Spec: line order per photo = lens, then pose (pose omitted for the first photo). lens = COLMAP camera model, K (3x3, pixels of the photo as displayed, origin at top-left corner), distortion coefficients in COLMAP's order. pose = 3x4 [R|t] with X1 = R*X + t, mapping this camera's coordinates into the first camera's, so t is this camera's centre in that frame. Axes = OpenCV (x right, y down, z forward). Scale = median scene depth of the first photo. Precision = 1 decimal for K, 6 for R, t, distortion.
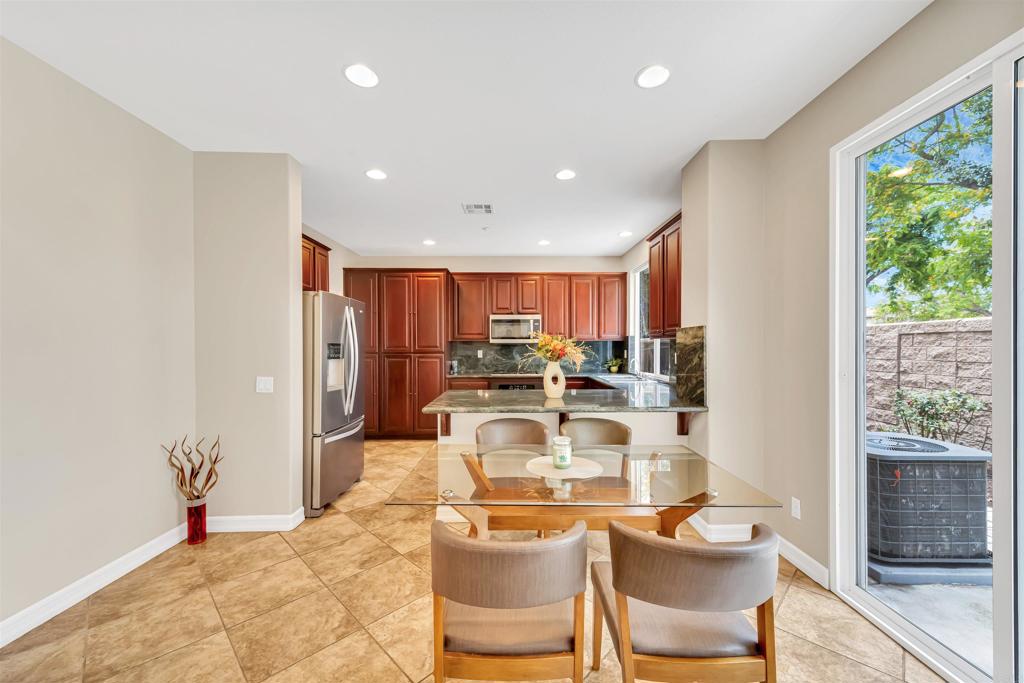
lens RADIAL K [[383.7, 0, 512.0], [0, 383.7, 341.5], [0, 0, 1]] dist [0.010634, -0.000262]
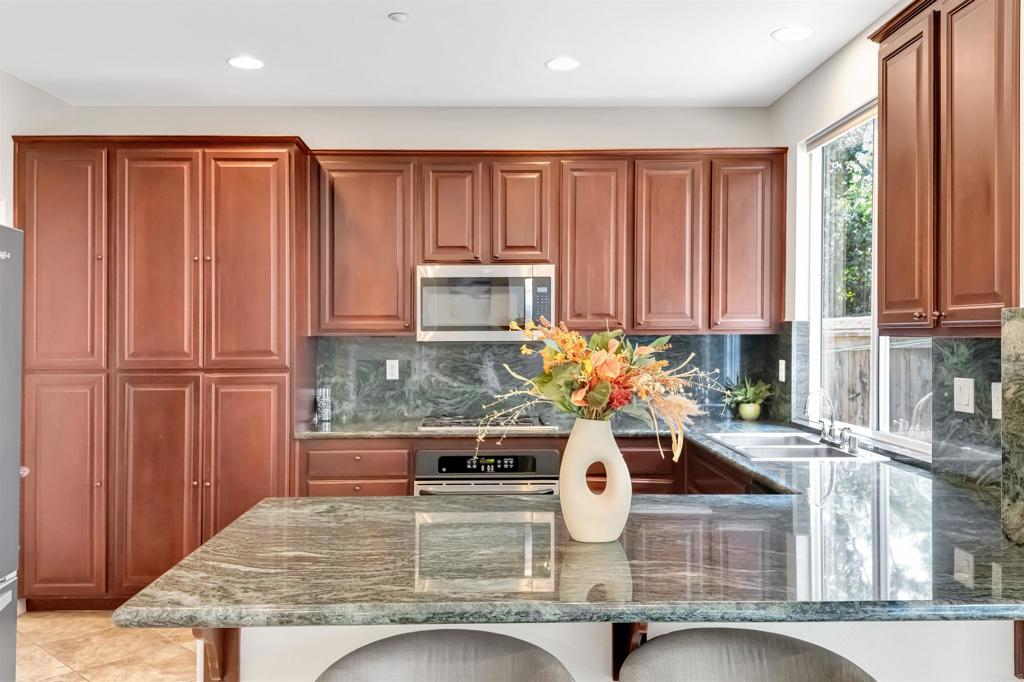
lens RADIAL K [[829.5, 0, 510.9], [0, 829.5, 378.9], [0, 0, 1]] dist [0.044414, -0.002549]
pose [[0.999776, -0.004590, 0.020654, 0.017052], [0.003198, 0.997753, 0.066918, -0.013525], [-0.020915, -0.066837, 0.997545, 0.196058]]
